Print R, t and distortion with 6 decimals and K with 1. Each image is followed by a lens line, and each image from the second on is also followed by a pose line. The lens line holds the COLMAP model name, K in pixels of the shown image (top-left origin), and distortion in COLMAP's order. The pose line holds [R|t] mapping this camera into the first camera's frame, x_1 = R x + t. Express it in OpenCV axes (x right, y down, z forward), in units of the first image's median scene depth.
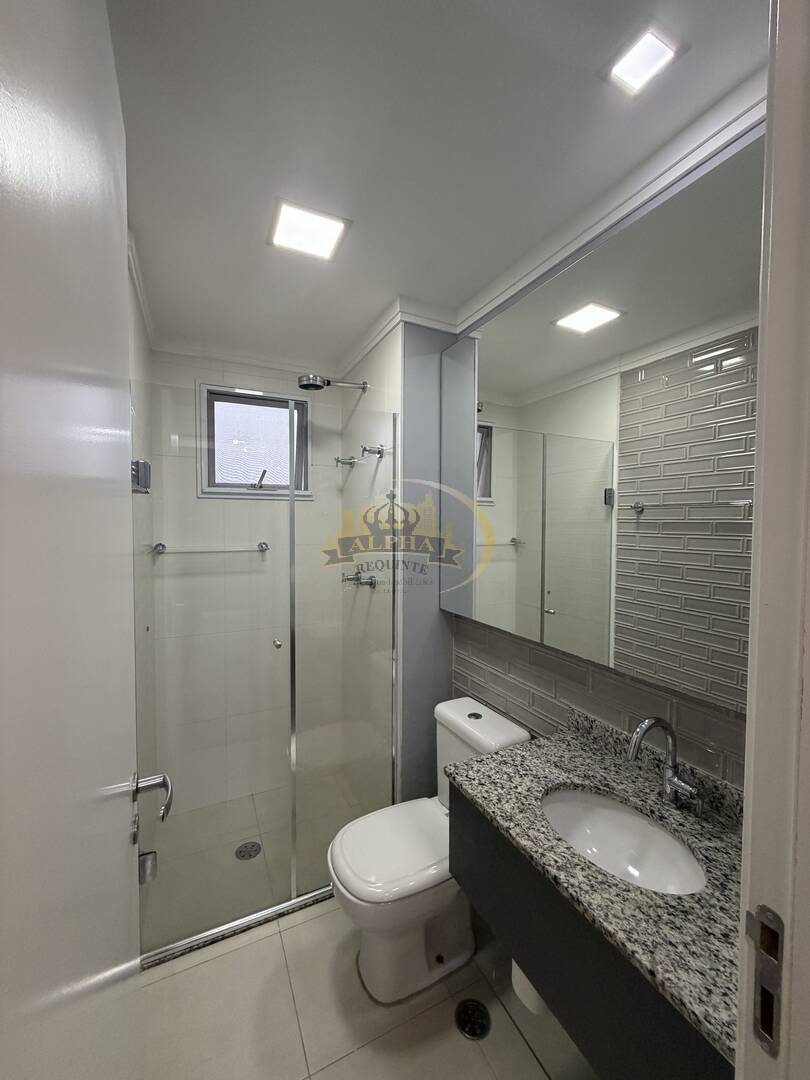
lens RADIAL K [[431.8, 0, 404.6], [0, 431.8, 537.8], [0, 0, 1]] dist [0.000293, 0.000020]
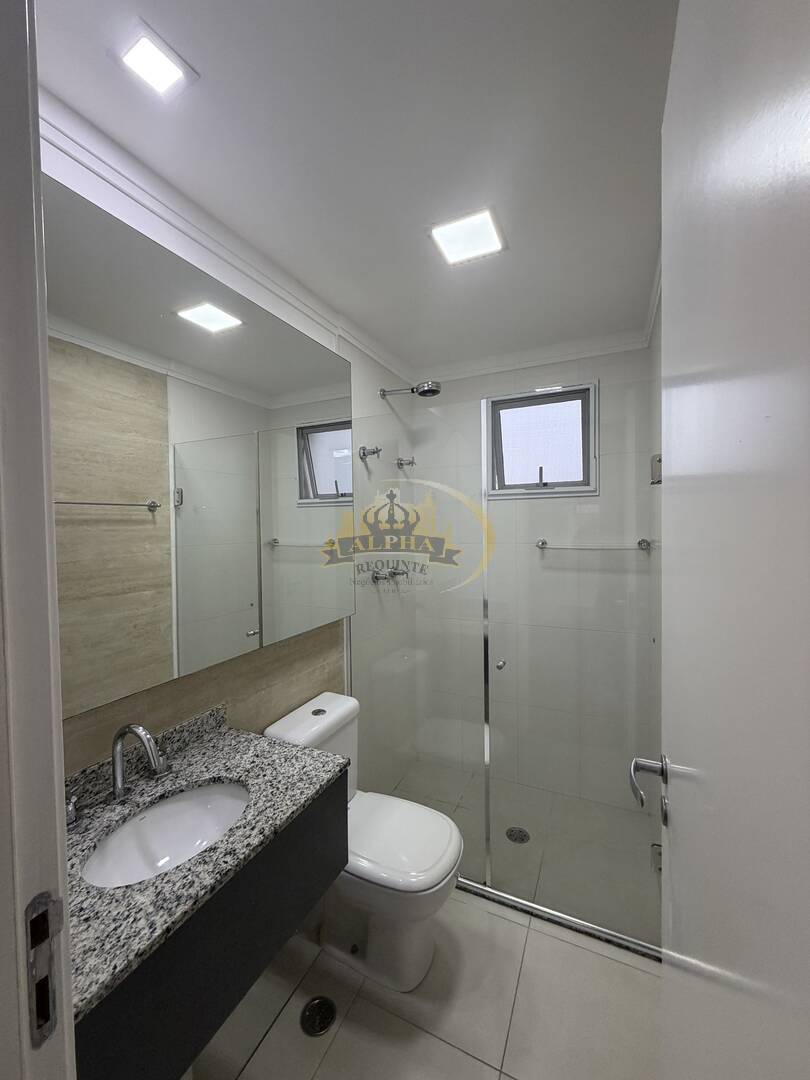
lens RADIAL K [[431.8, 0, 405.5], [0, 431.8, 539.0], [0, 0, 1]] dist [0.000293, 0.000020]
pose [[0.631953, 0.016710, -0.774827, 0.290482], [-0.010381, 0.999860, 0.013096, -0.003623], [0.774938, -0.000233, 0.632038, 0.140959]]
